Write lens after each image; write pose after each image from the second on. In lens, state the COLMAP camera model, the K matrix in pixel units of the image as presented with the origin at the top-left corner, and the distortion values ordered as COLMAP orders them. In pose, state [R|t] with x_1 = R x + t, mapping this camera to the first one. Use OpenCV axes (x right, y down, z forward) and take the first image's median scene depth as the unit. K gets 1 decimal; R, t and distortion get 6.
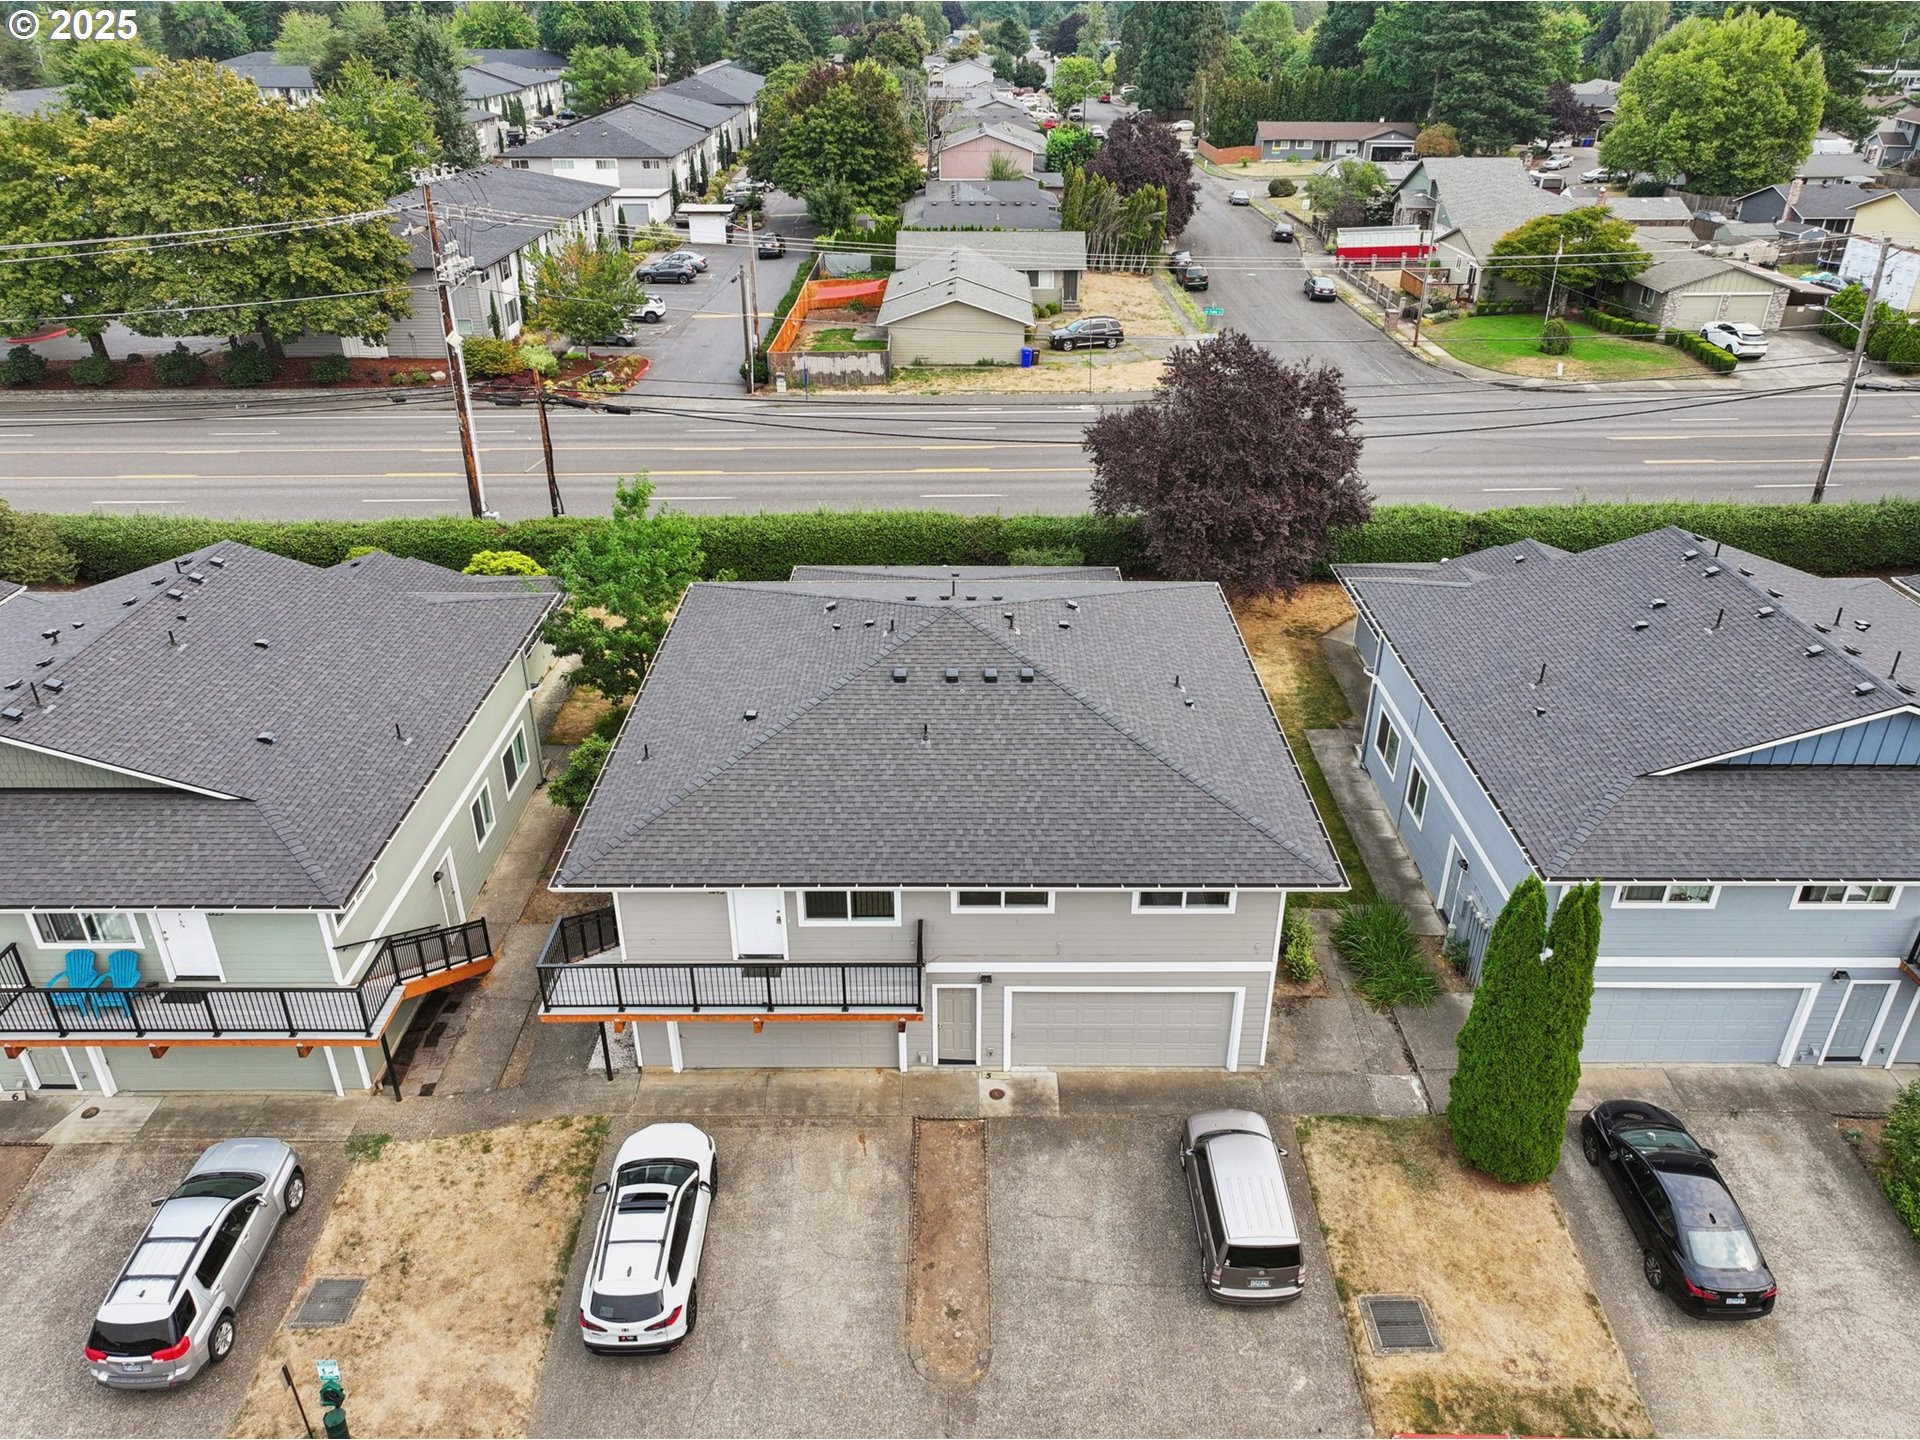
lens RADIAL K [[1356.2, 0, 958.6], [0, 1356.2, 718.8], [0, 0, 1]] dist [-0.008324, 0.026701]
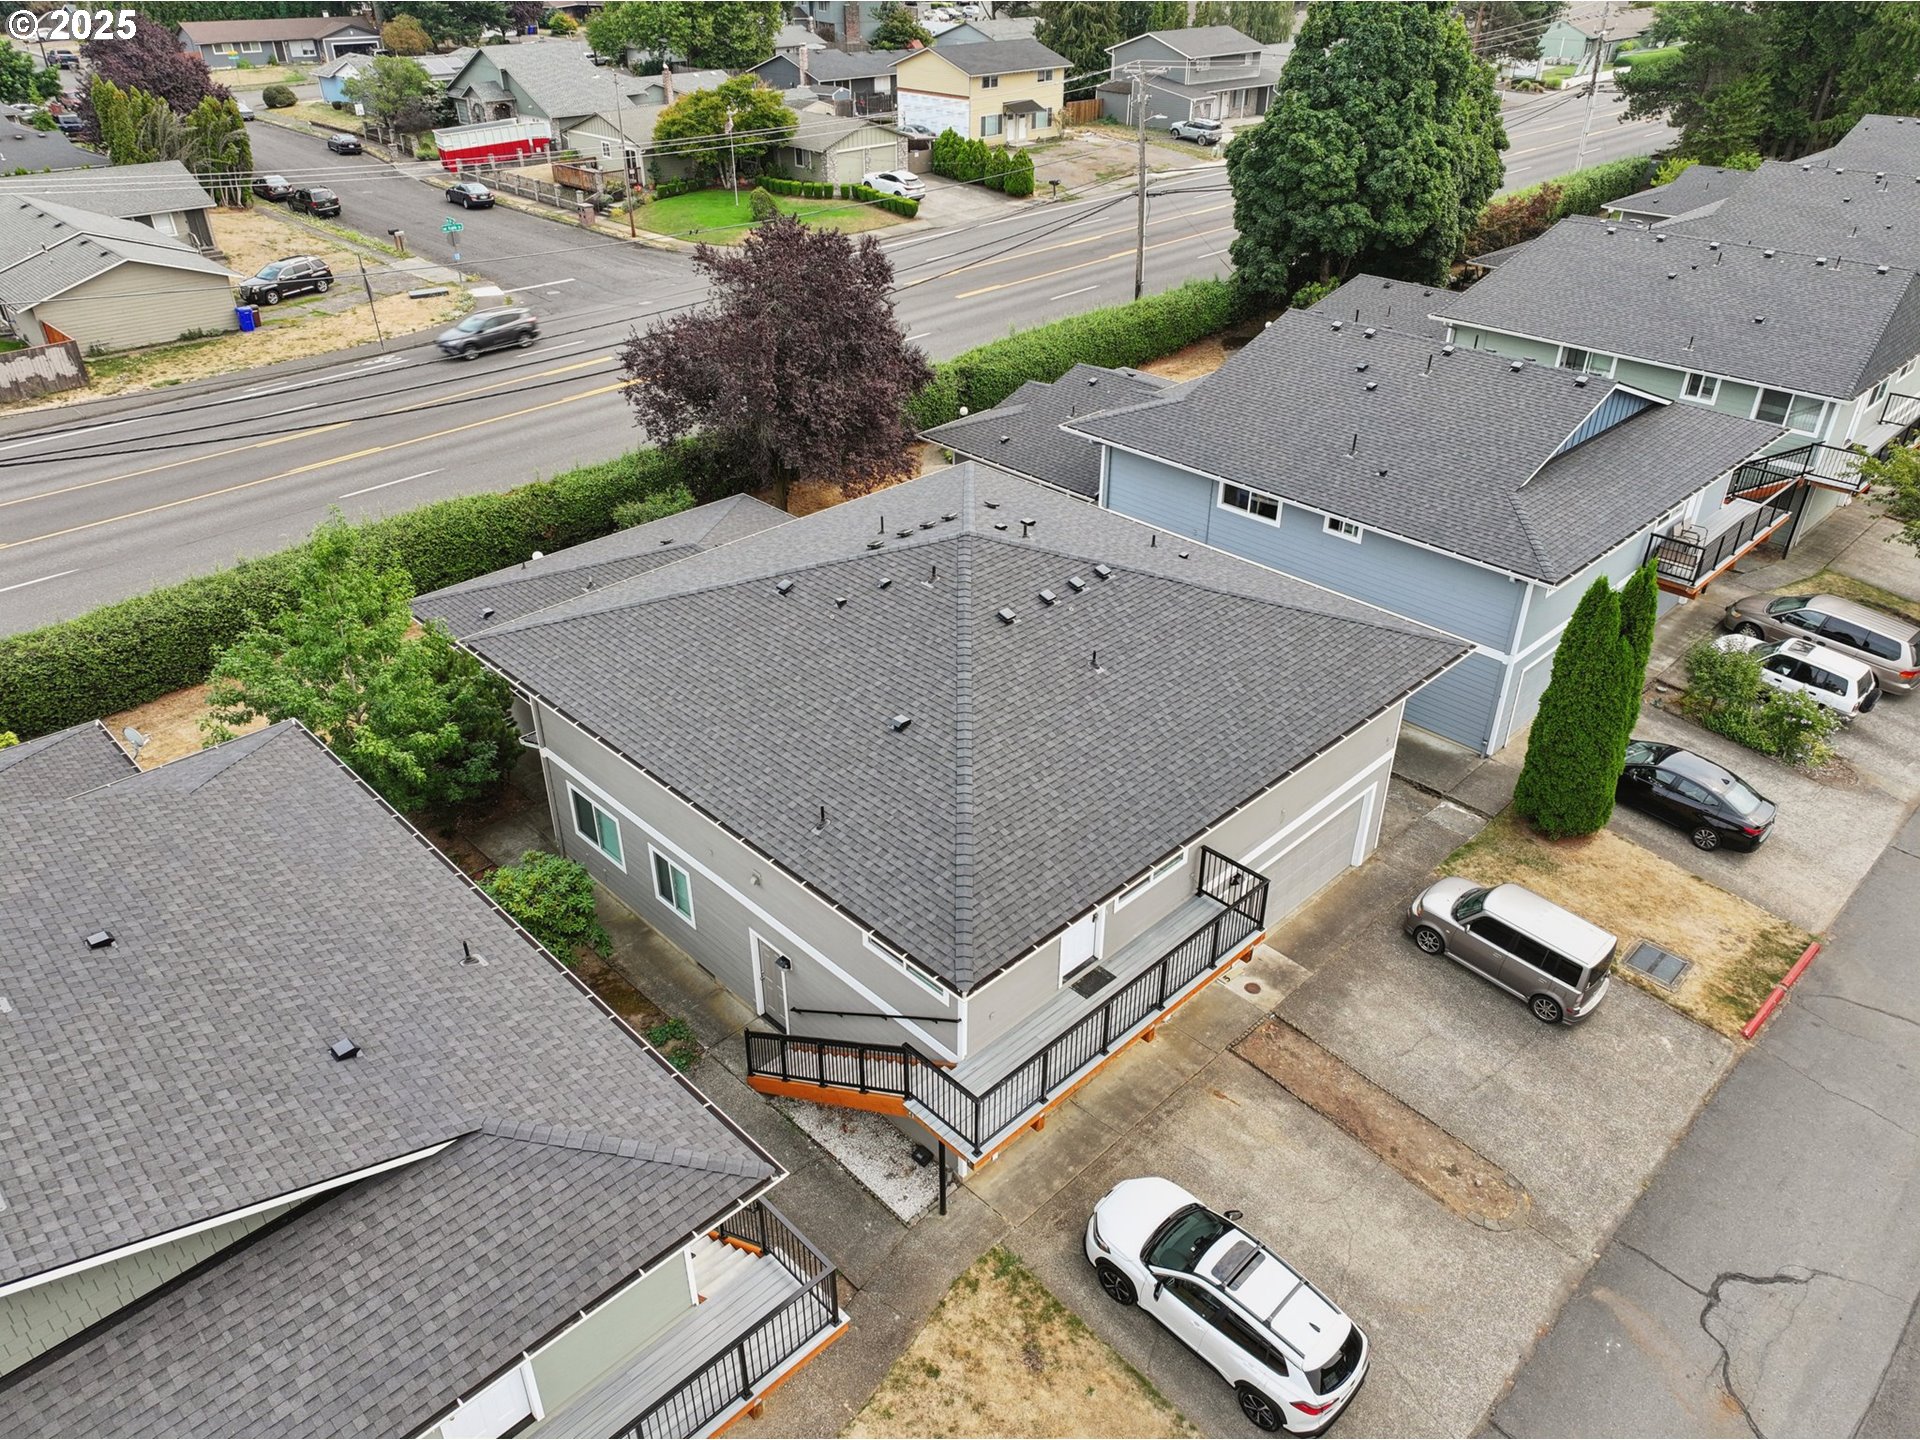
lens RADIAL K [[1356.2, 0, 966.5], [0, 1356.2, 718.0], [0, 0, 1]] dist [-0.008324, 0.026701]
pose [[0.709433, -0.363322, 0.603906, -0.584839], [0.327615, 0.928679, 0.173849, -0.126069], [-0.623998, 0.074515, 0.777865, 0.338637]]
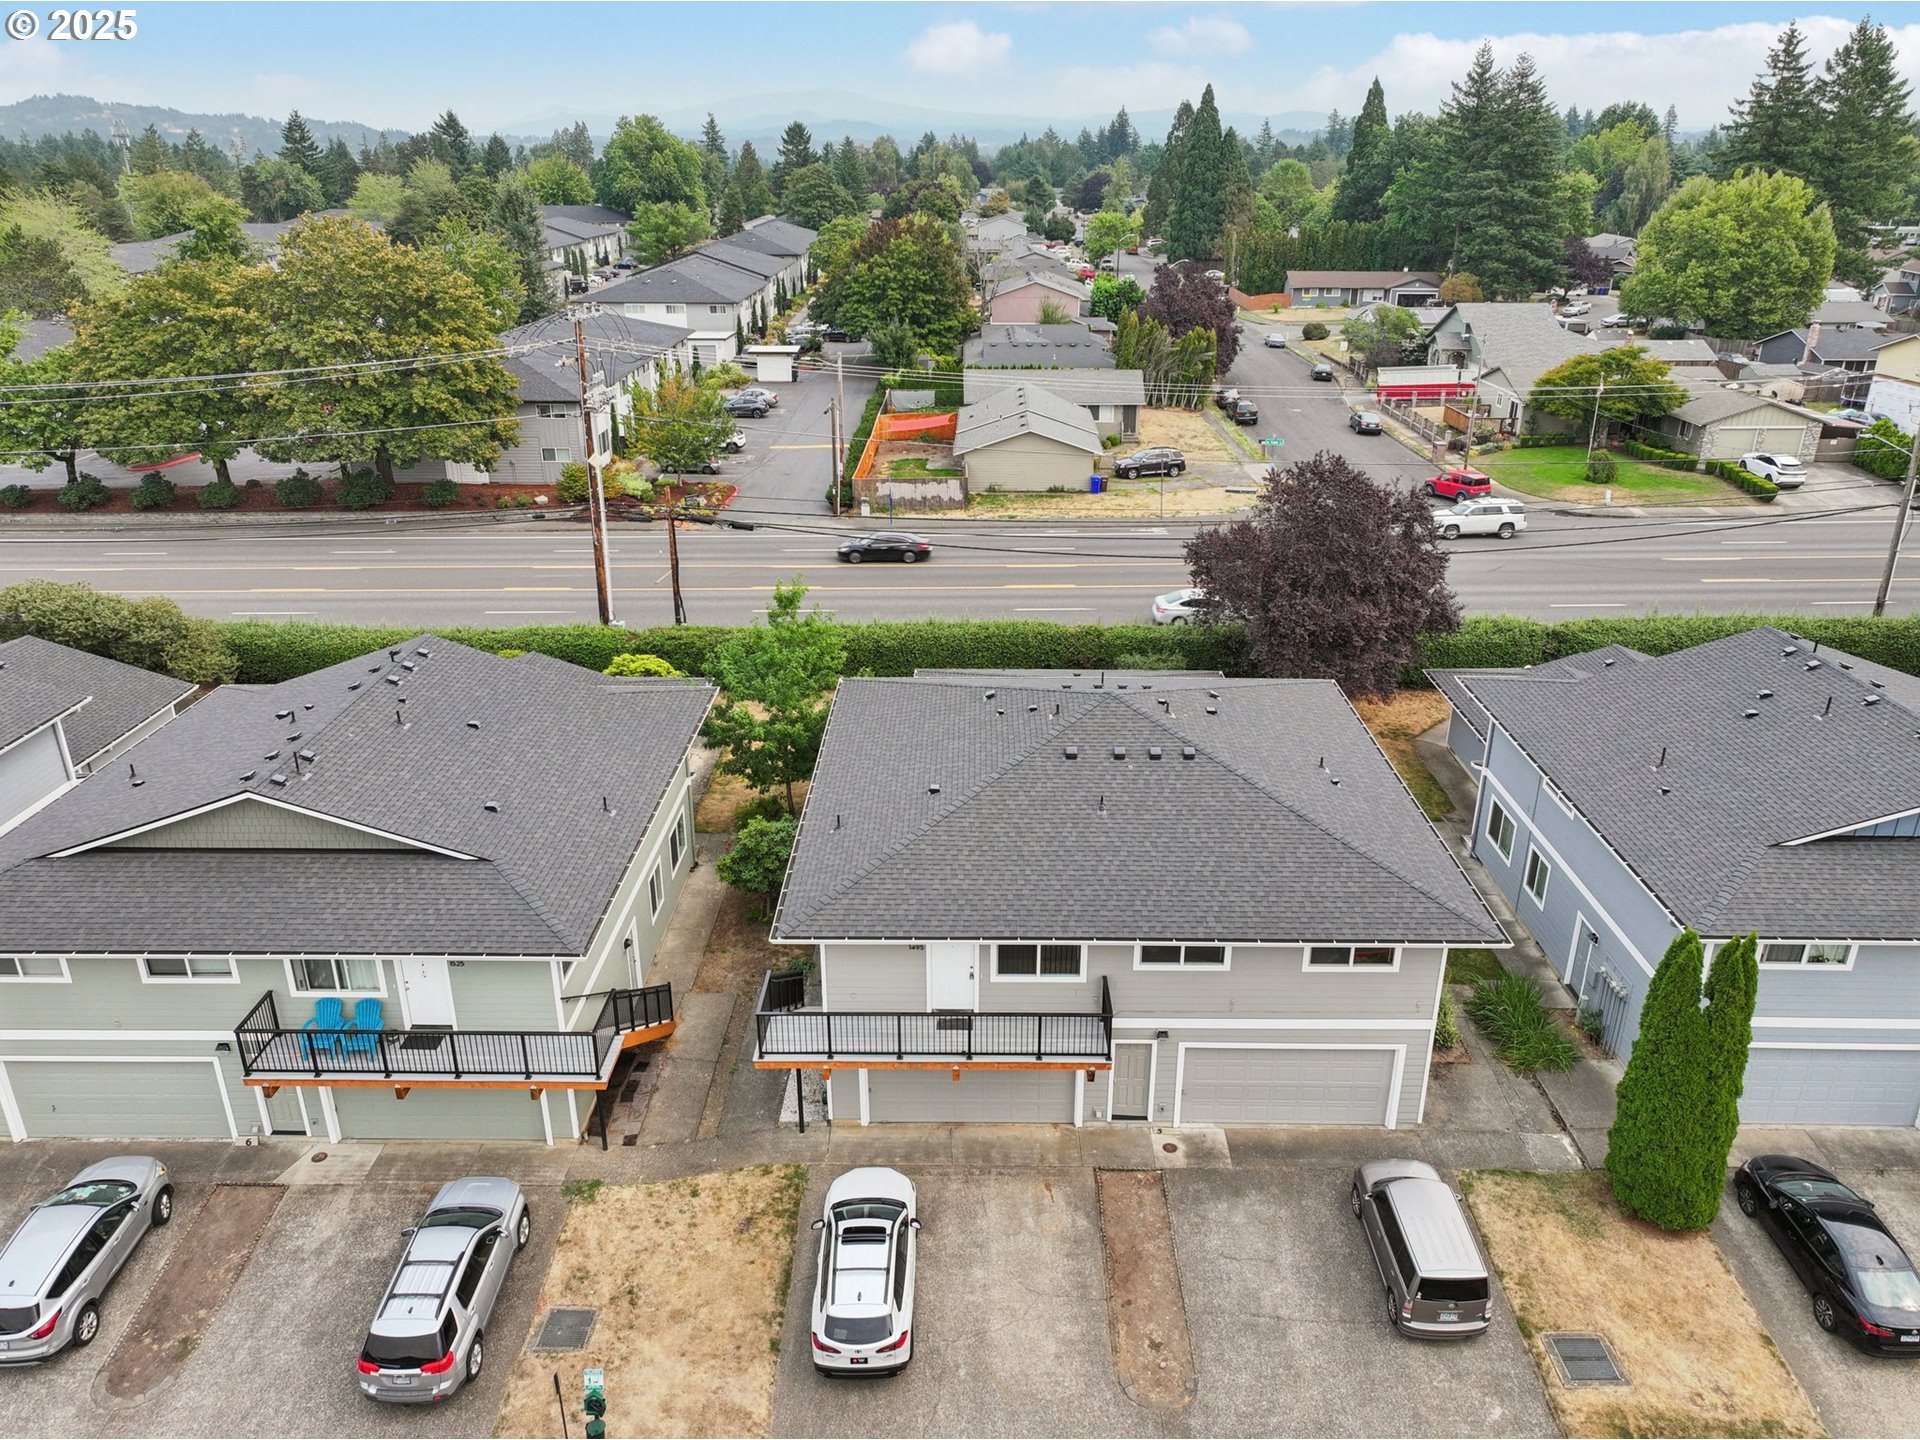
lens RADIAL K [[1356.2, 0, 959.2], [0, 1356.2, 718.3], [0, 0, 1]] dist [-0.008324, 0.026701]
pose [[0.999935, 0.004169, -0.010622, -0.117411], [-0.005183, 0.995242, -0.097300, 0.044462], [0.010165, 0.097349, 0.995198, -0.078755]]
